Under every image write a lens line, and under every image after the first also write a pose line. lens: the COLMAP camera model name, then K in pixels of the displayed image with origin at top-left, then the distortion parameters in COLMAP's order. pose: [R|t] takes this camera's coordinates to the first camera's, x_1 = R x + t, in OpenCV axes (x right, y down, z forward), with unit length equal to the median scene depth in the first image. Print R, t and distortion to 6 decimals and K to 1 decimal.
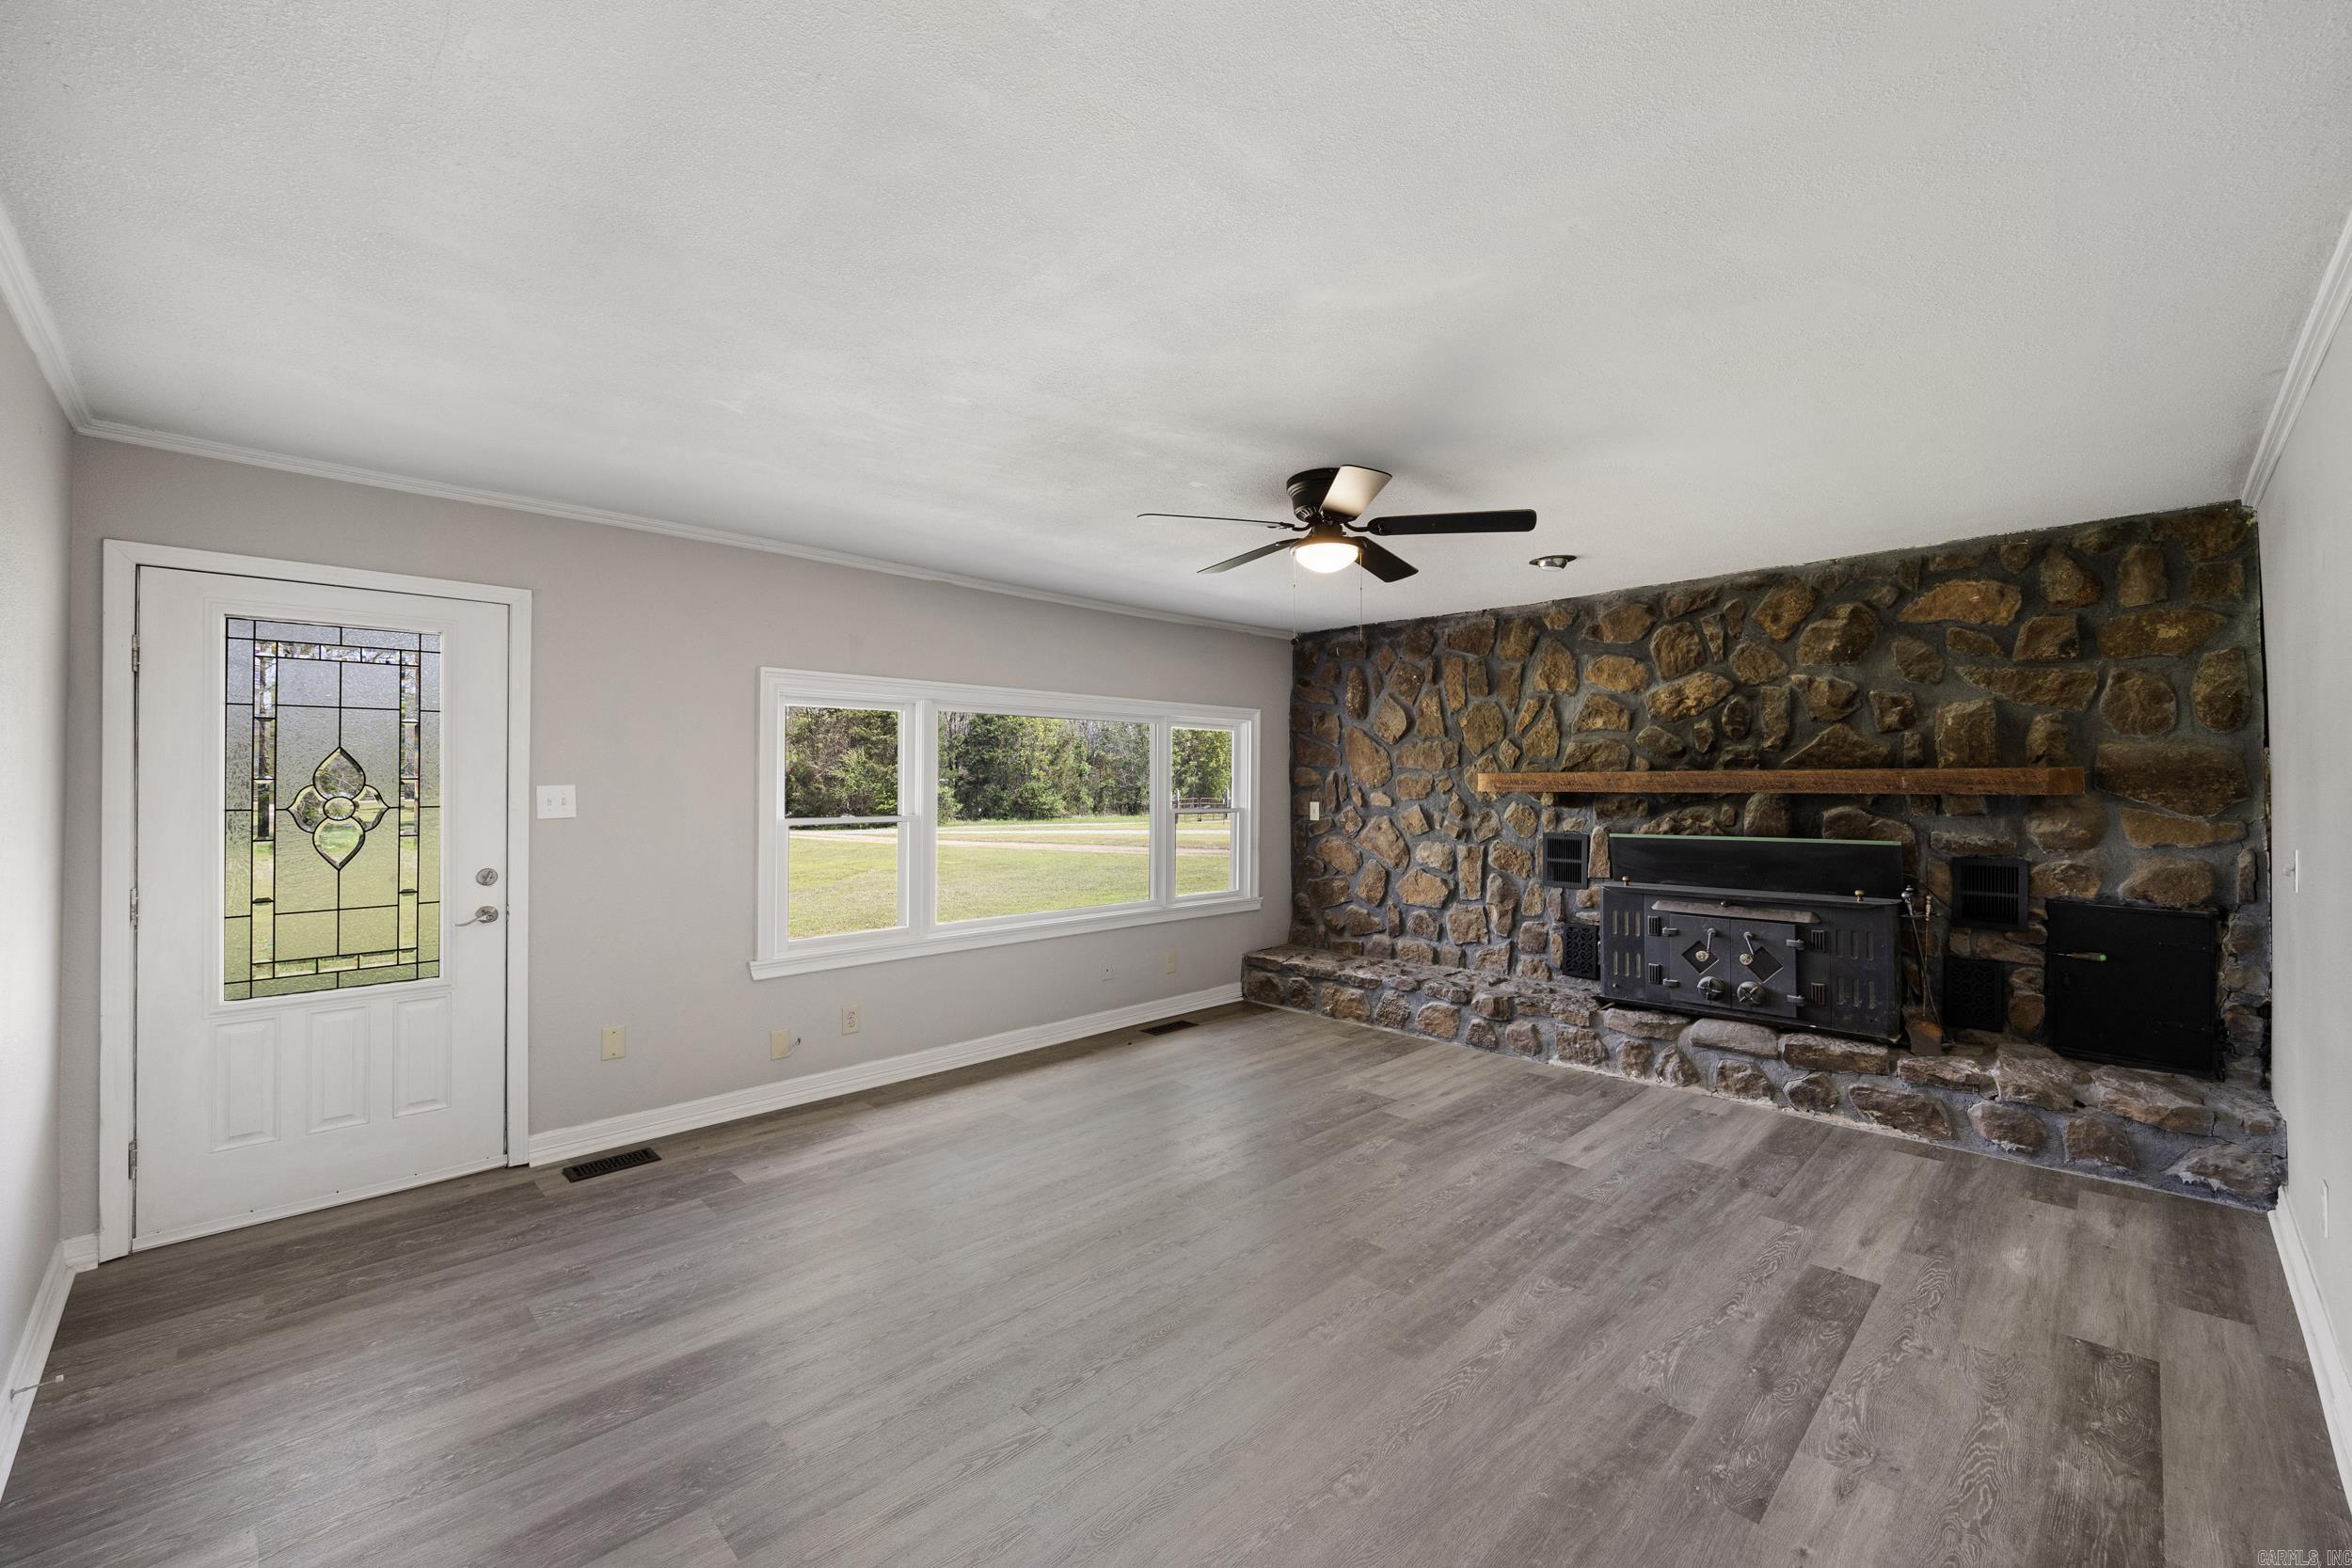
lens RADIAL K [[943.5, 0, 1184.6], [0, 943.5, 787.7], [0, 0, 1]] dist [-0.001786, -0.000393]
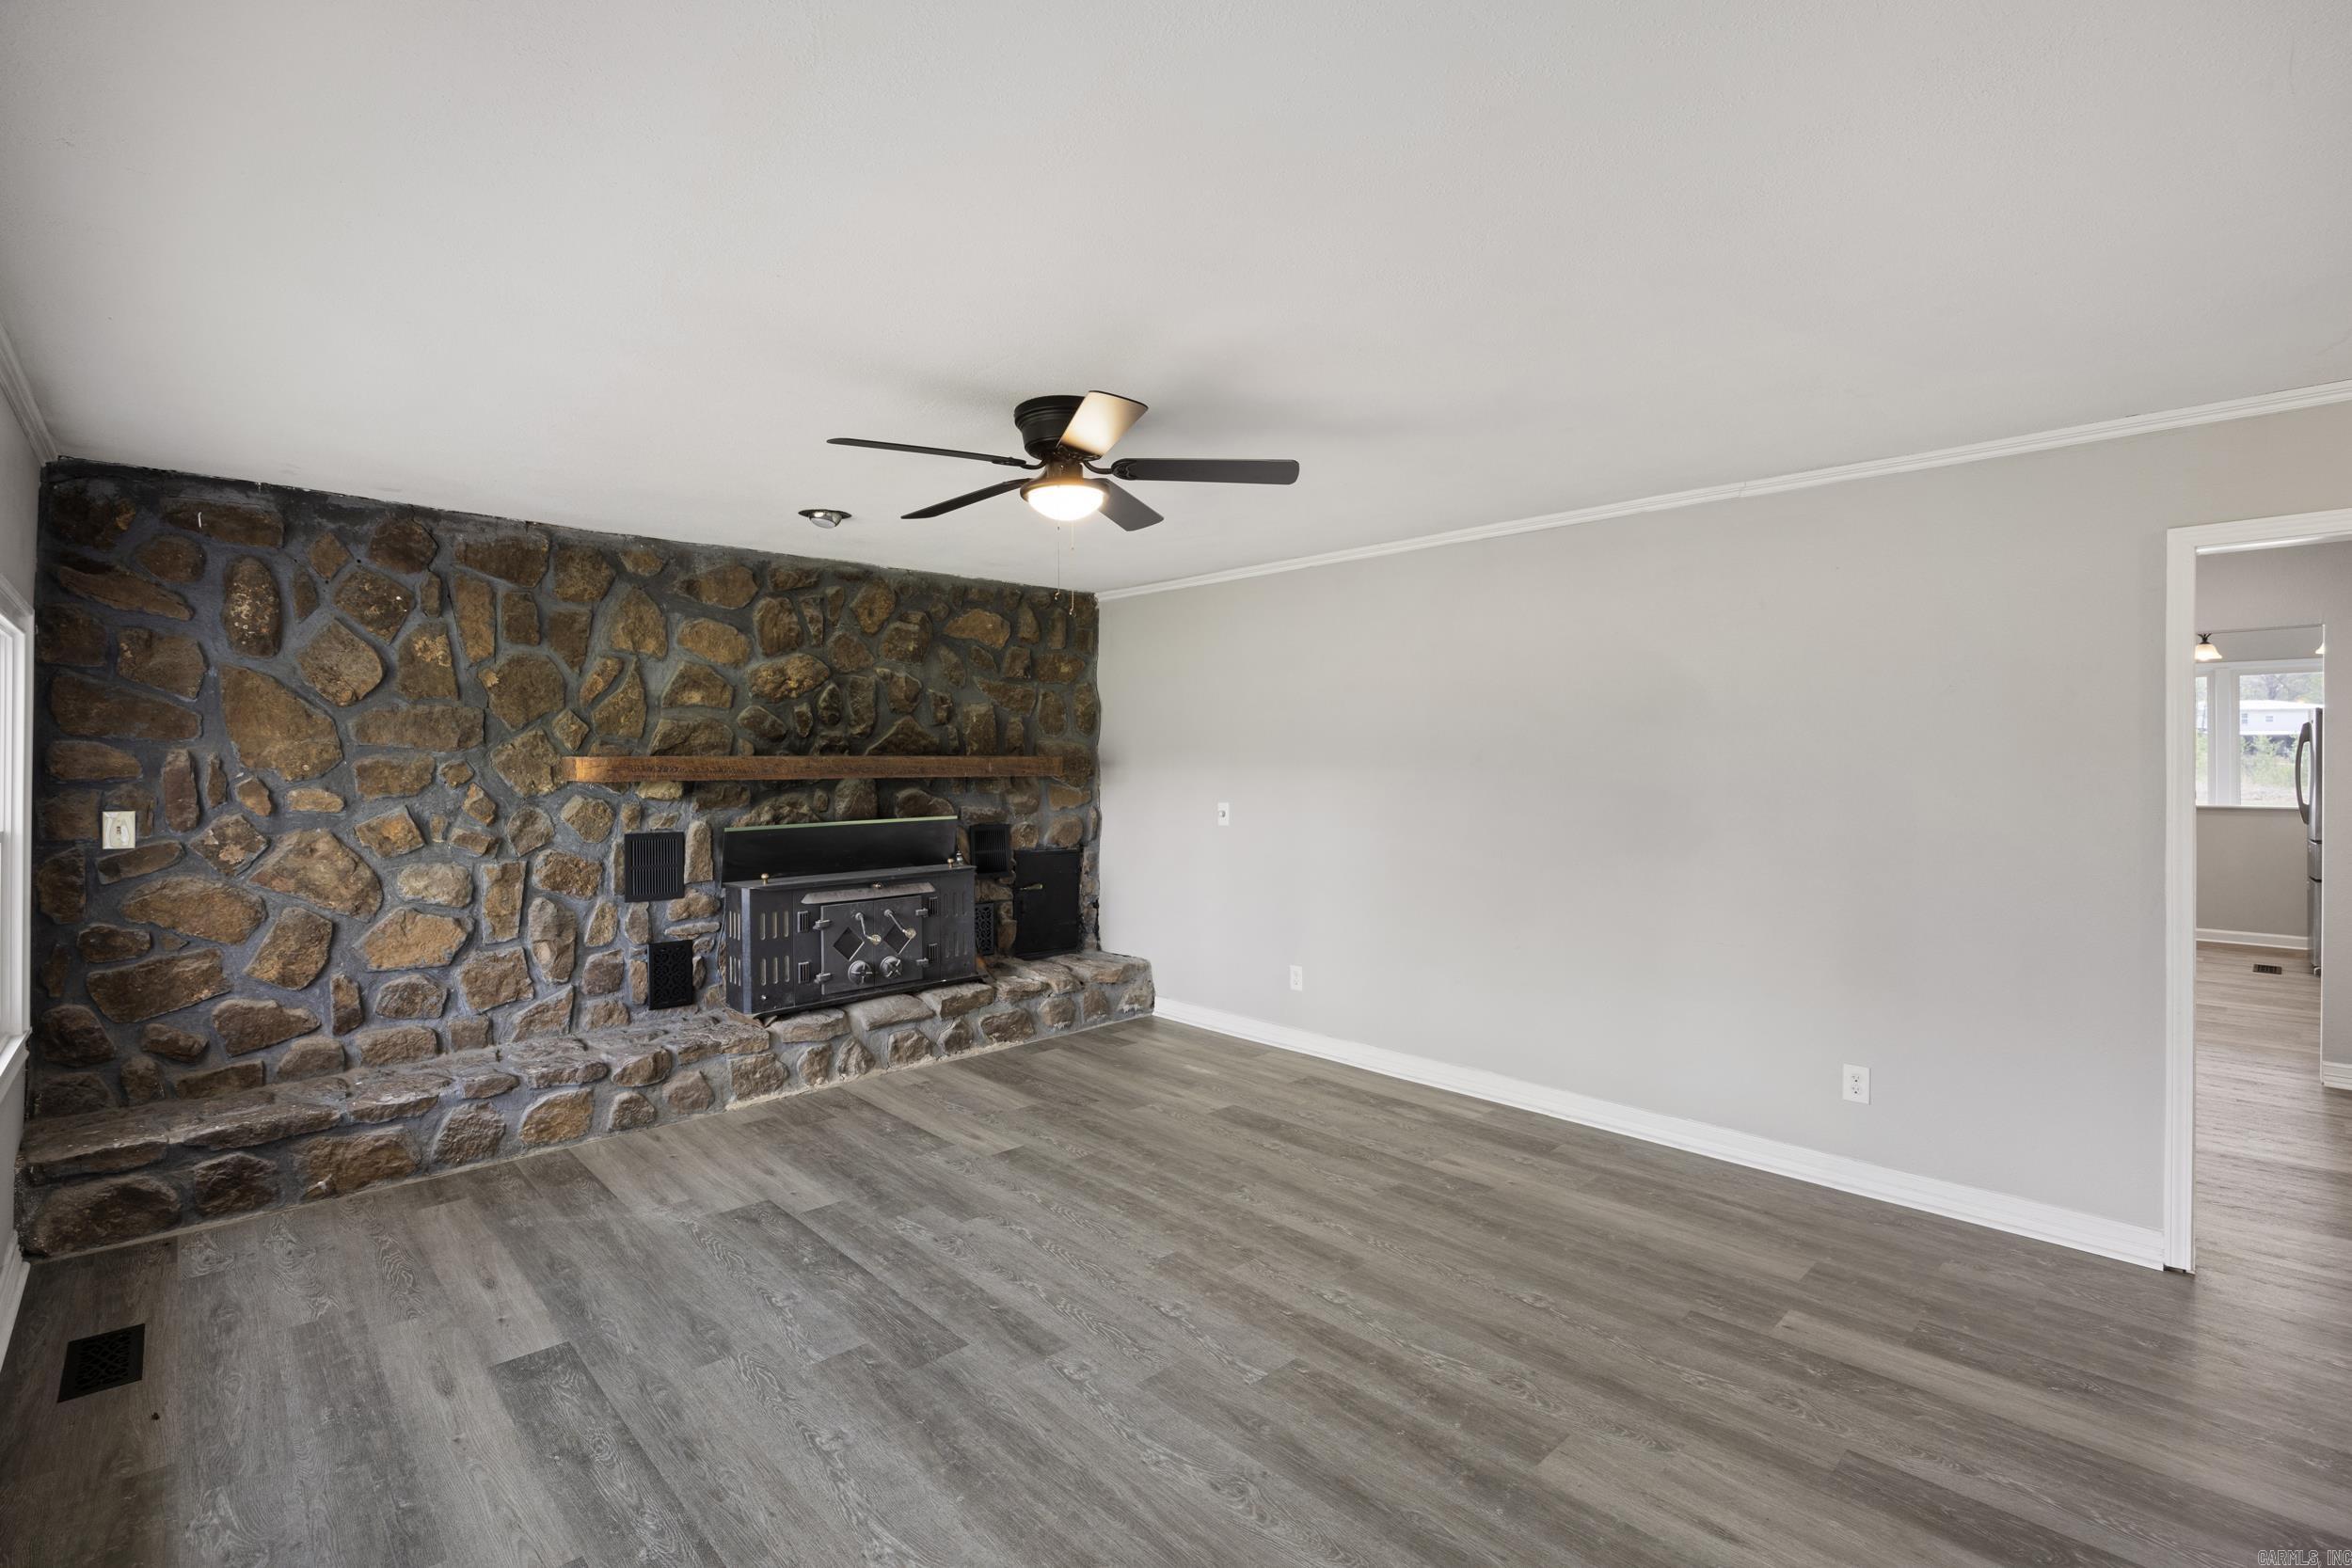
lens RADIAL K [[1060.8, 0, 1180.9], [0, 1060.8, 783.0], [0, 0, 1]] dist [-0.022254, 0.000293]
pose [[0.029535, -0.018727, 0.999388, -0.560801], [0.008214, 0.999795, 0.018492, -0.007391], [-0.999530, 0.007662, 0.029683, 0.623793]]
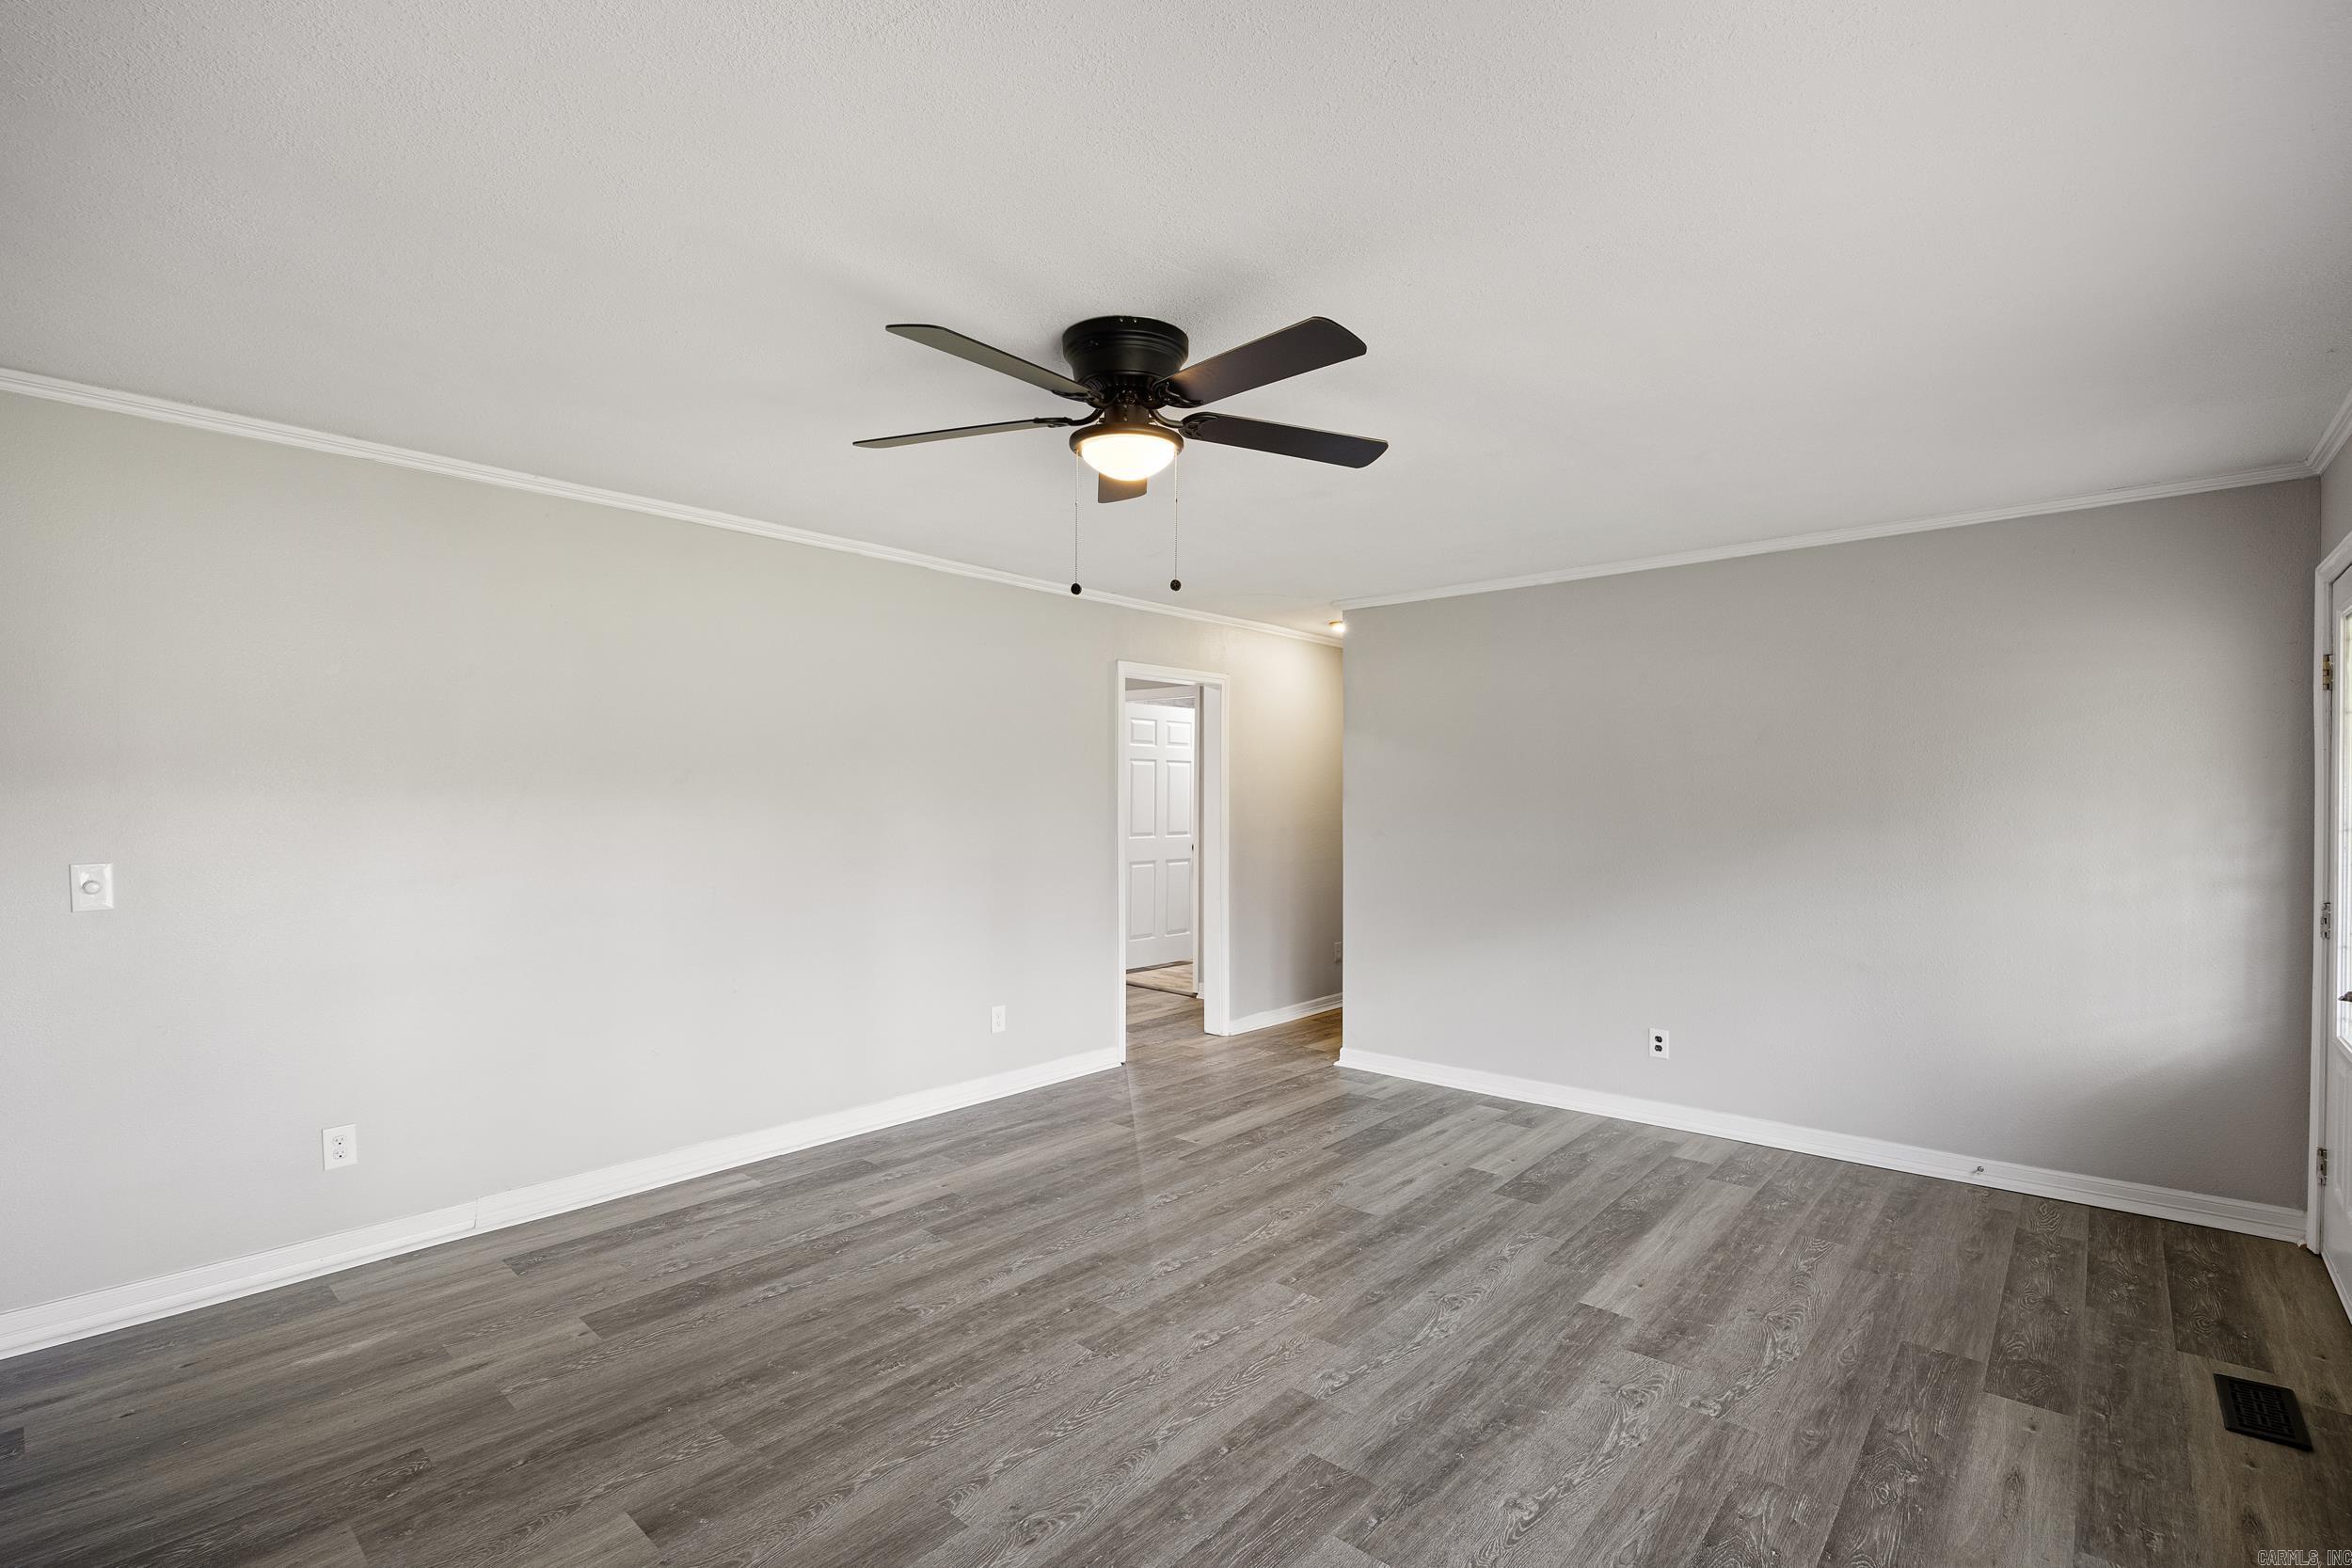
lens RADIAL K [[1060.8, 0, 1180.9], [0, 1060.8, 783.0], [0, 0, 1]] dist [-0.022254, 0.000293]
pose [[-0.998558, -0.001609, -0.053666, 0.111570], [-0.001506, 0.999997, -0.001959, -0.009857], [0.053669, -0.001875, -0.998557, 1.273230]]
